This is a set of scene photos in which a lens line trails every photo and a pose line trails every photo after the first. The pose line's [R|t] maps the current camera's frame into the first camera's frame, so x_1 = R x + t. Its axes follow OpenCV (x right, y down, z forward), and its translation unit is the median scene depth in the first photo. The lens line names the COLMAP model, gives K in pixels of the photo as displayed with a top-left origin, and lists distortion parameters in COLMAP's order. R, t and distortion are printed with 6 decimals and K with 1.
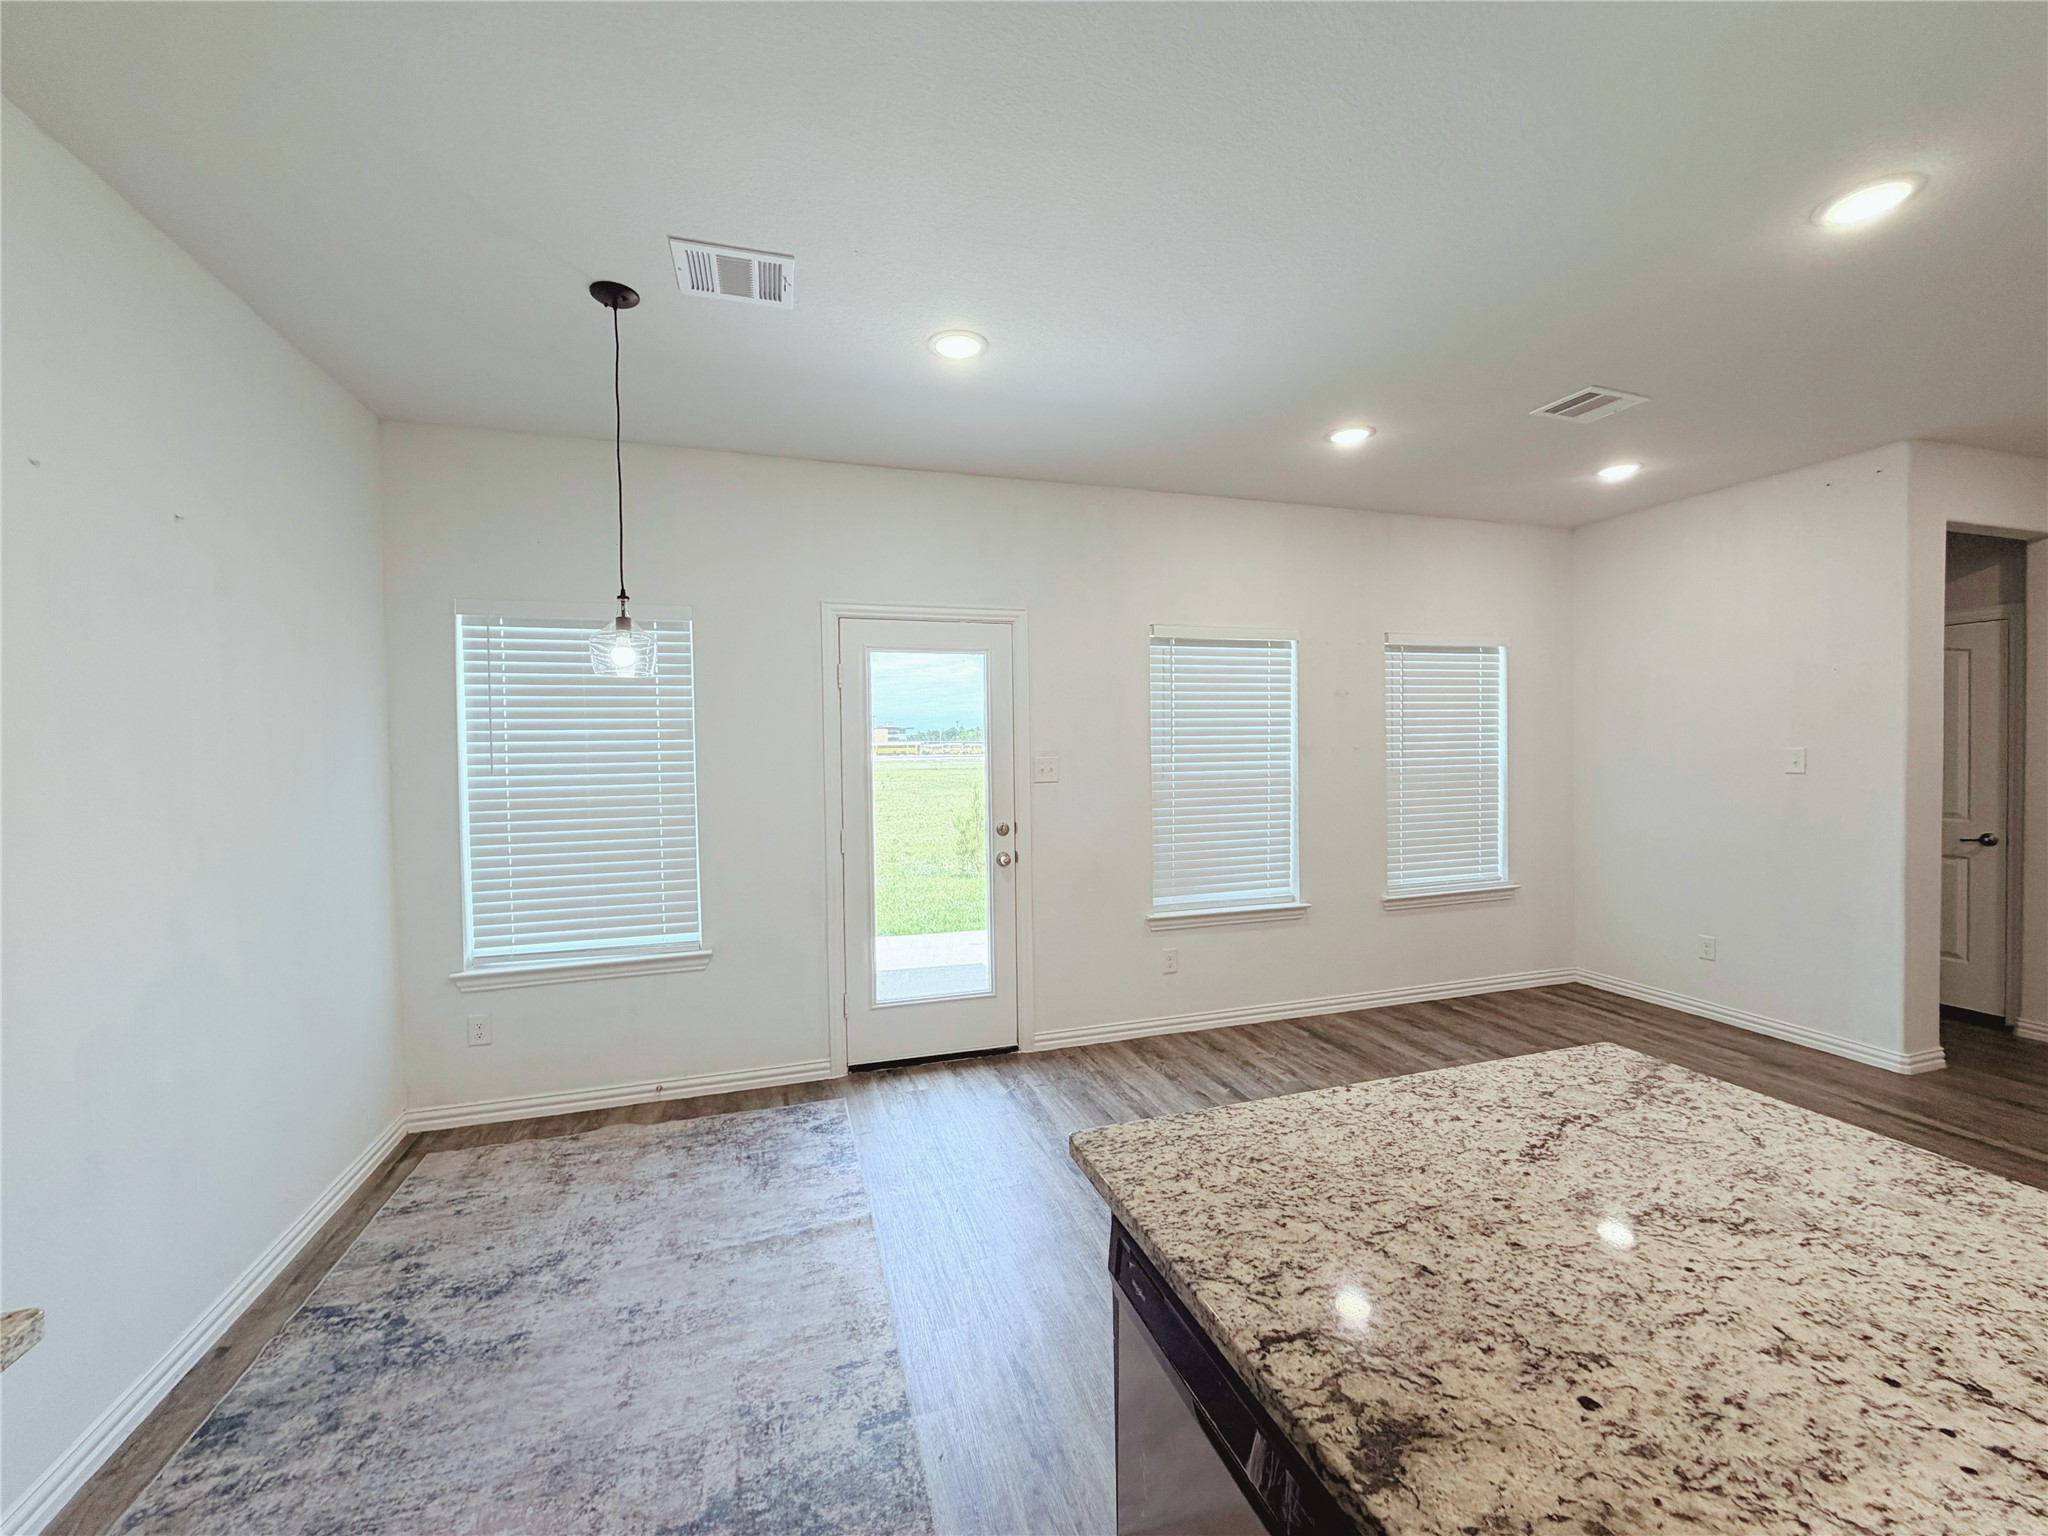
lens RADIAL K [[817.5, 0, 1019.9], [0, 817.5, 768.9], [0, 0, 1]] dist [-0.001085, 0.000712]
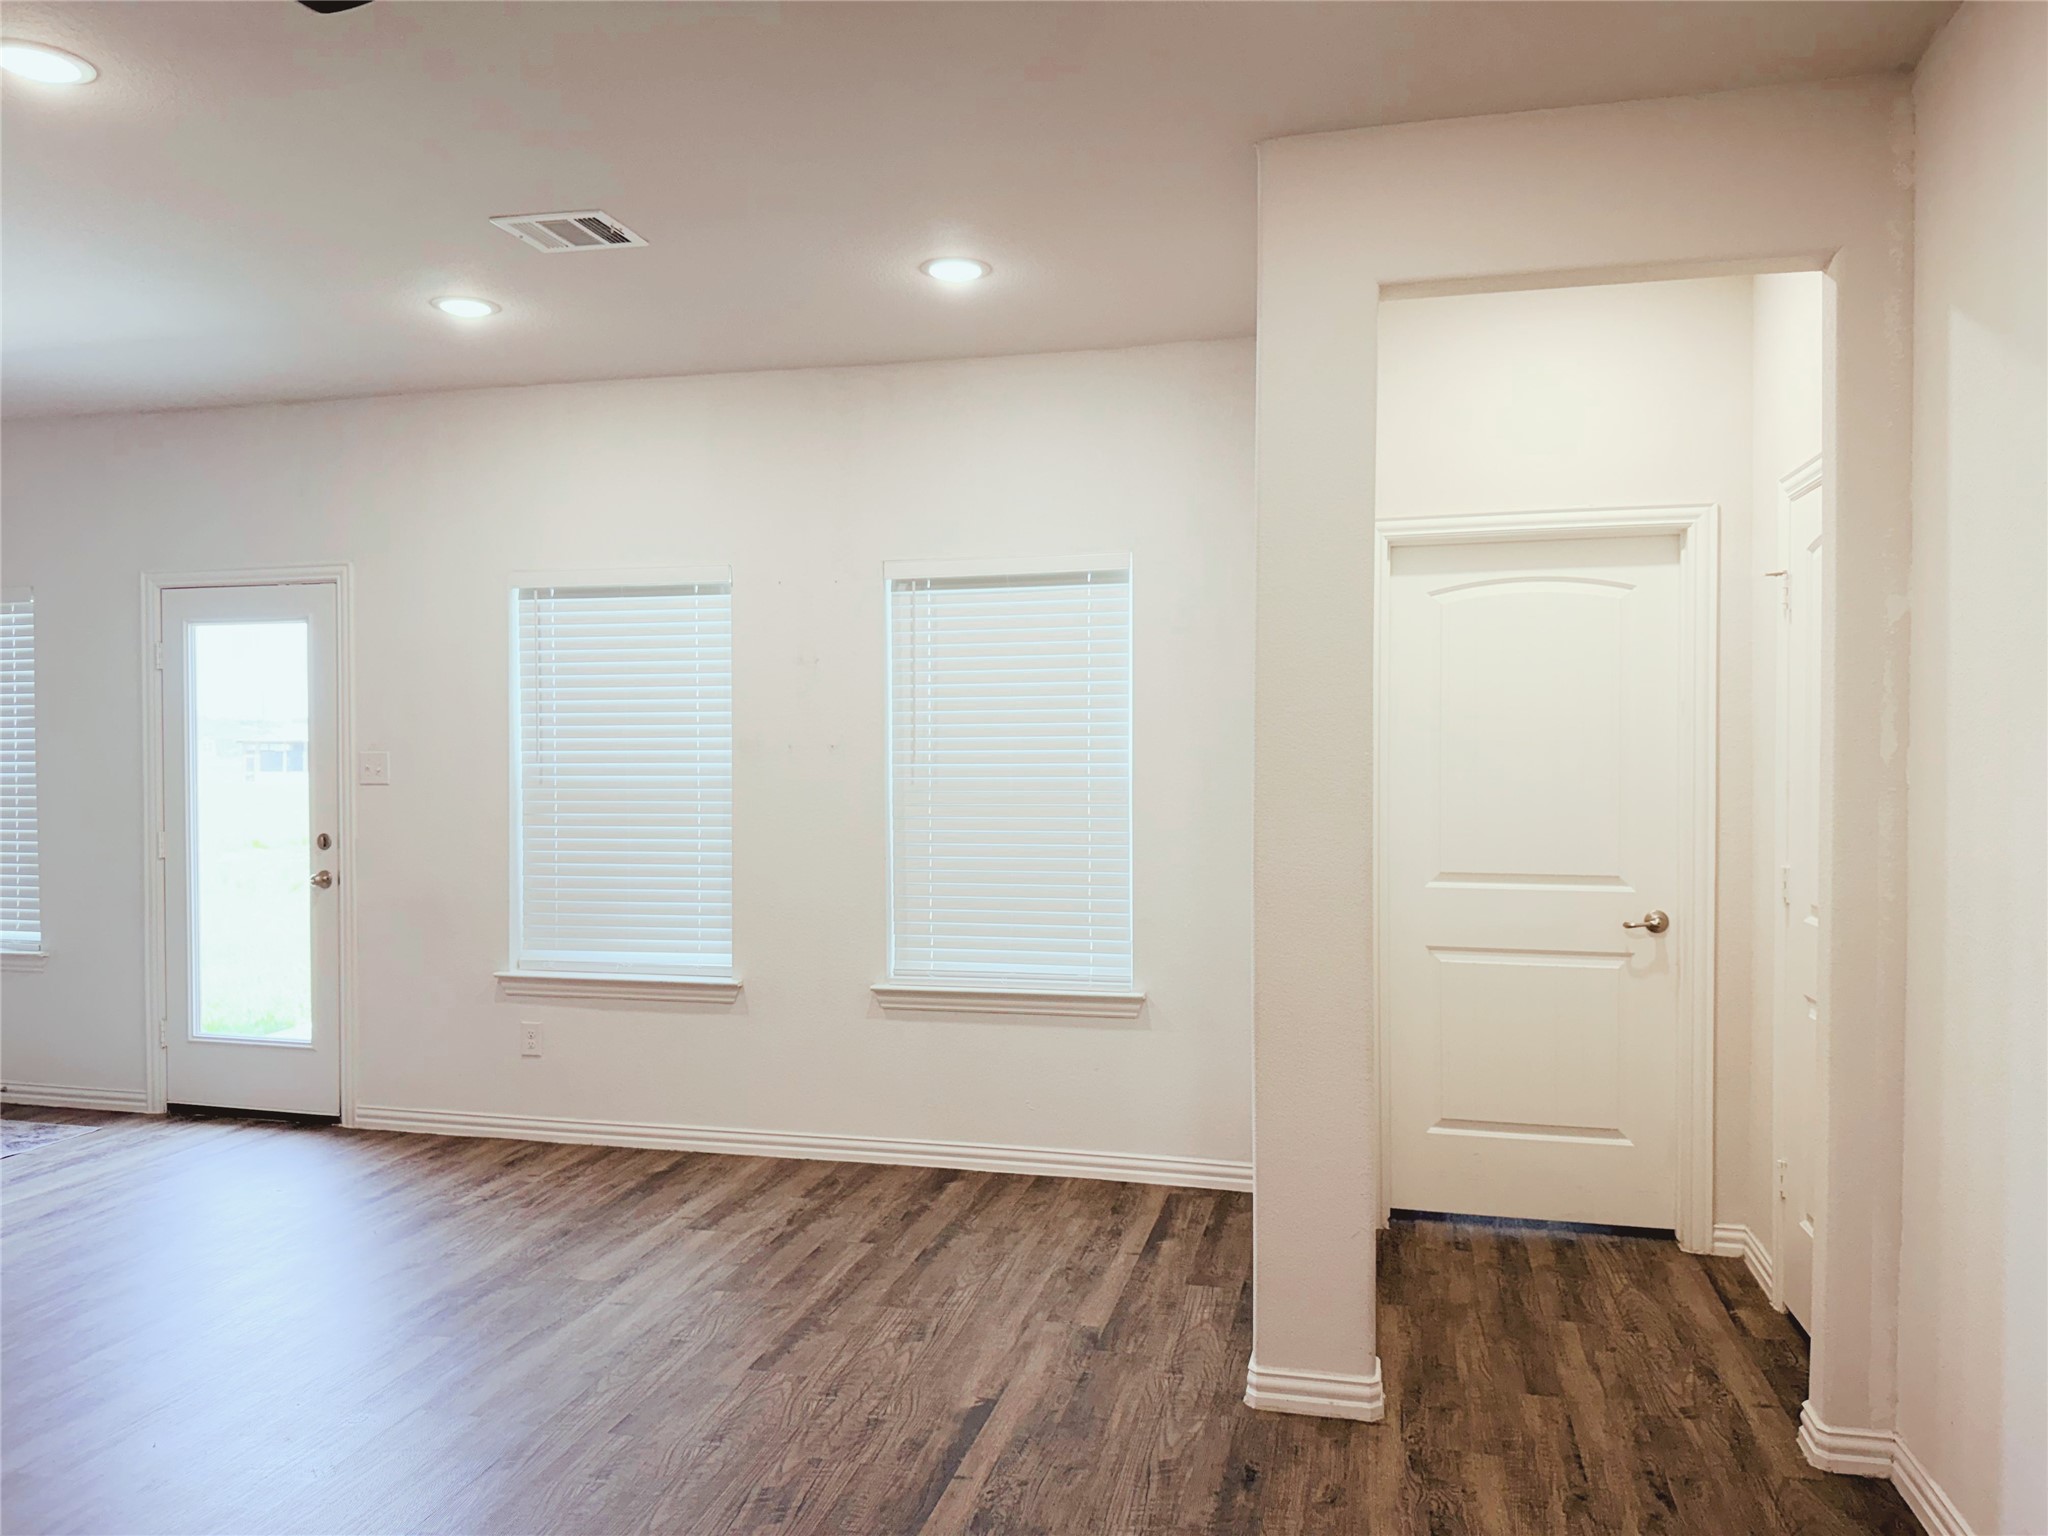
lens RADIAL K [[1432.7, 0, 1015.2], [0, 1432.7, 748.9], [0, 0, 1]] dist [0.026088, -0.025219]
pose [[0.860864, 0.017583, -0.508531, 1.410425], [-0.022463, 0.999742, -0.003459, -0.028733], [0.508339, 0.014400, 0.861037, 0.148629]]
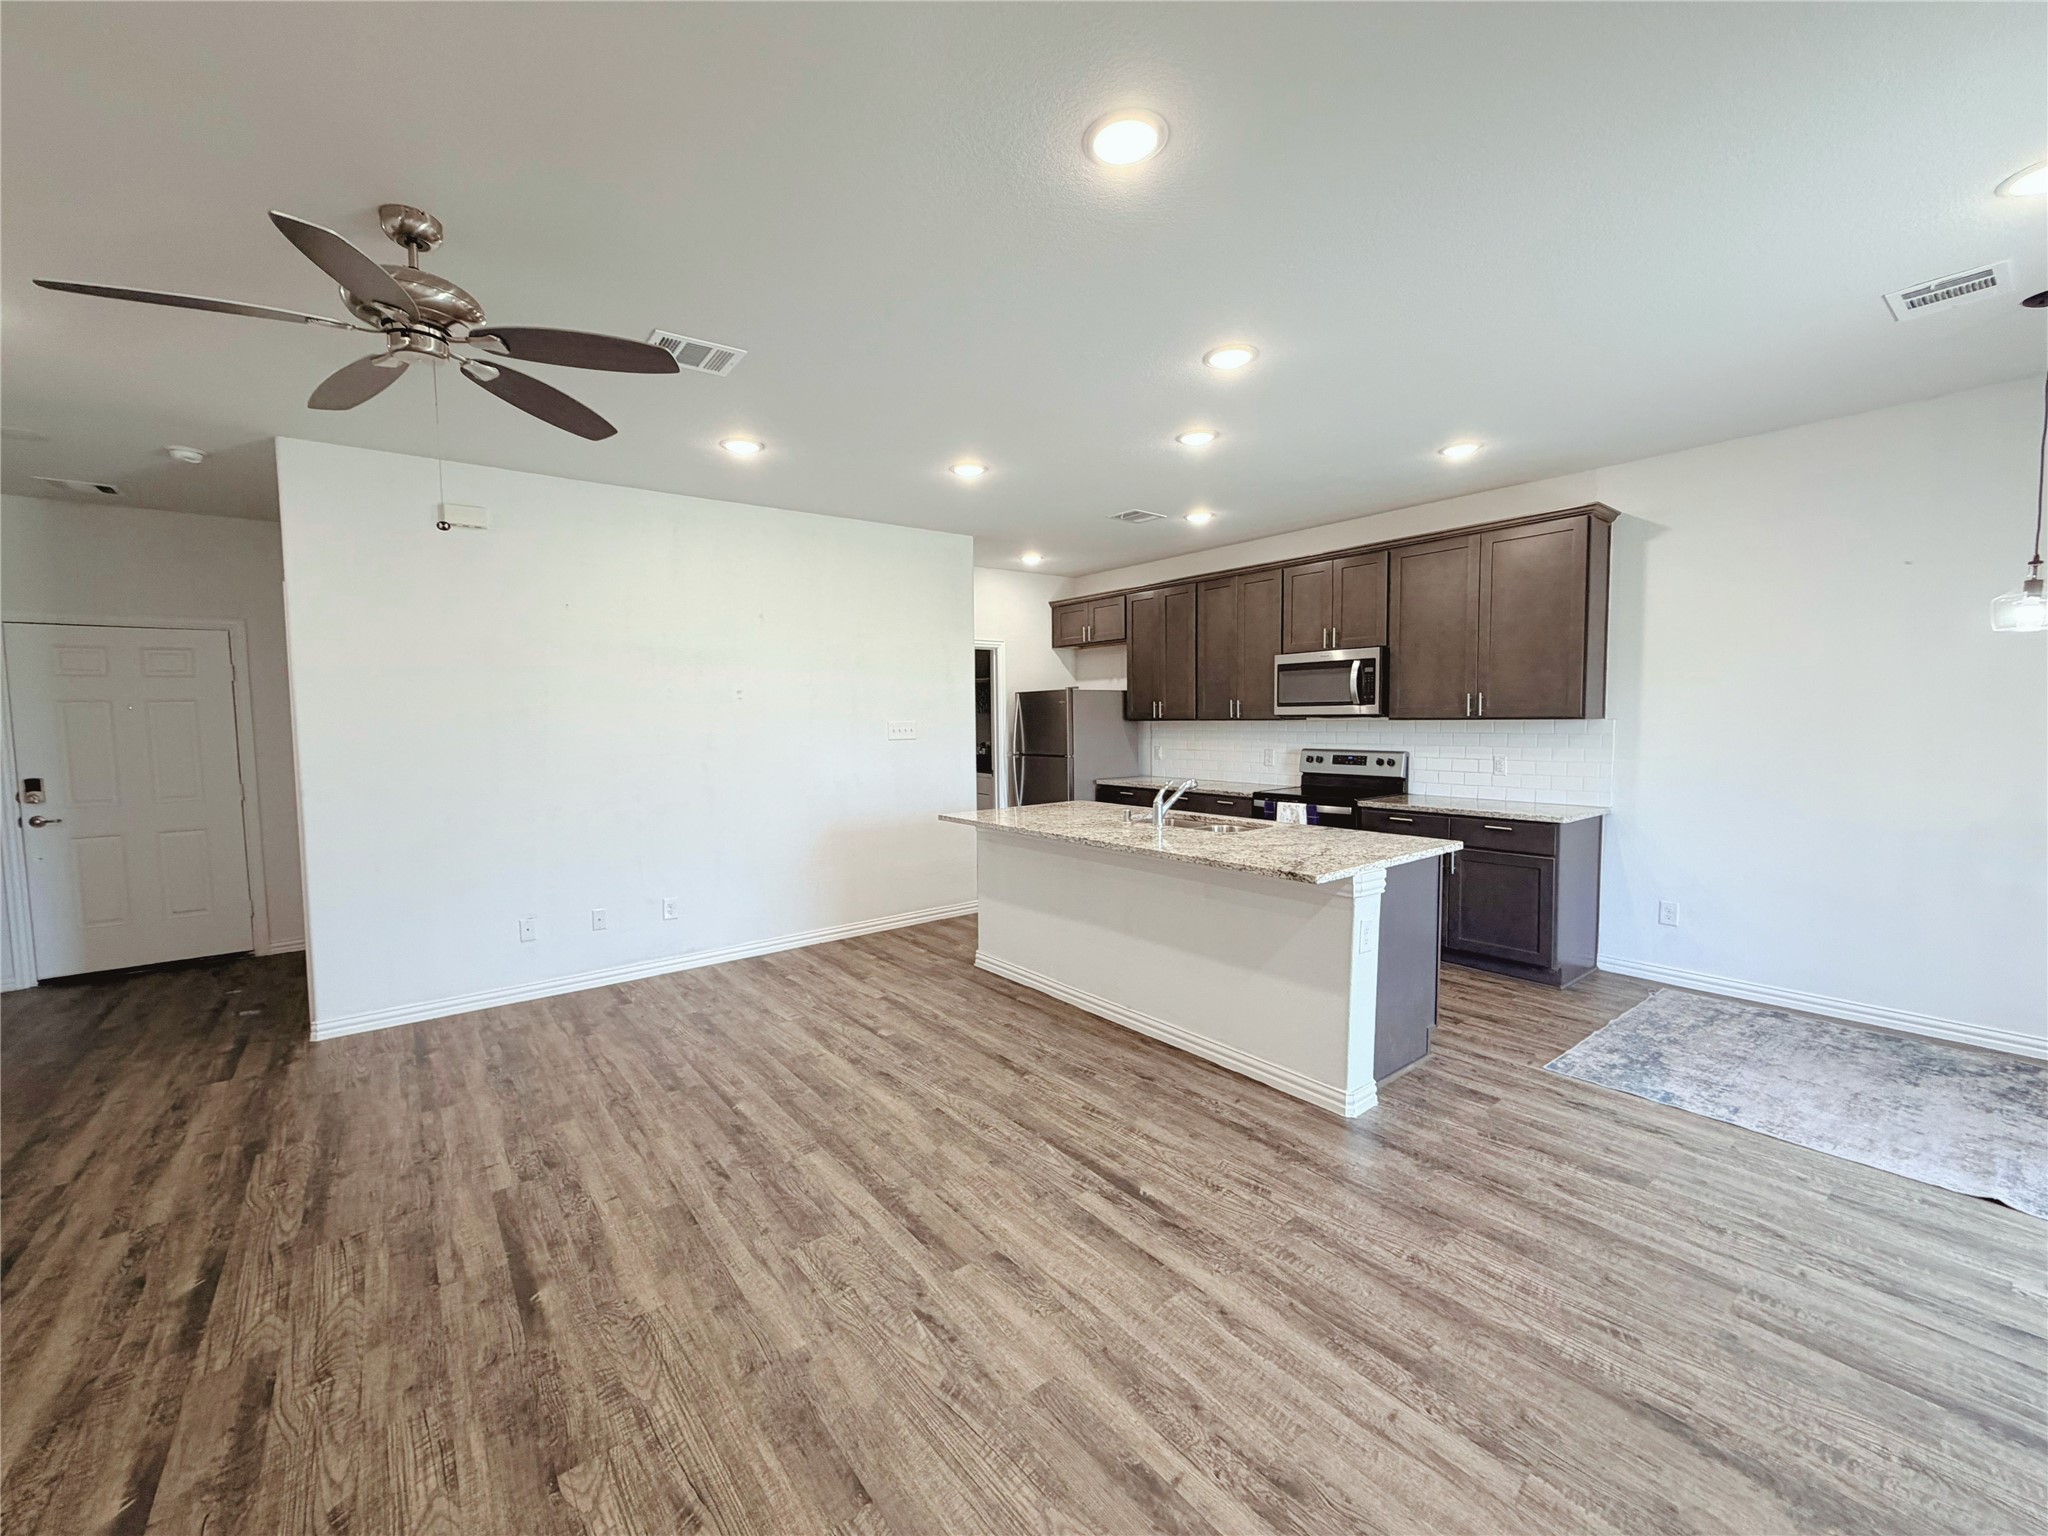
lens RADIAL K [[817.5, 0, 1019.1], [0, 817.5, 777.3], [0, 0, 1]] dist [-0.001085, 0.000712]
pose [[-0.938059, 0.053630, -0.342299, 0.832708], [0.018555, 0.994306, 0.104936, -0.034858], [0.345977, 0.092085, -0.933713, 1.043250]]
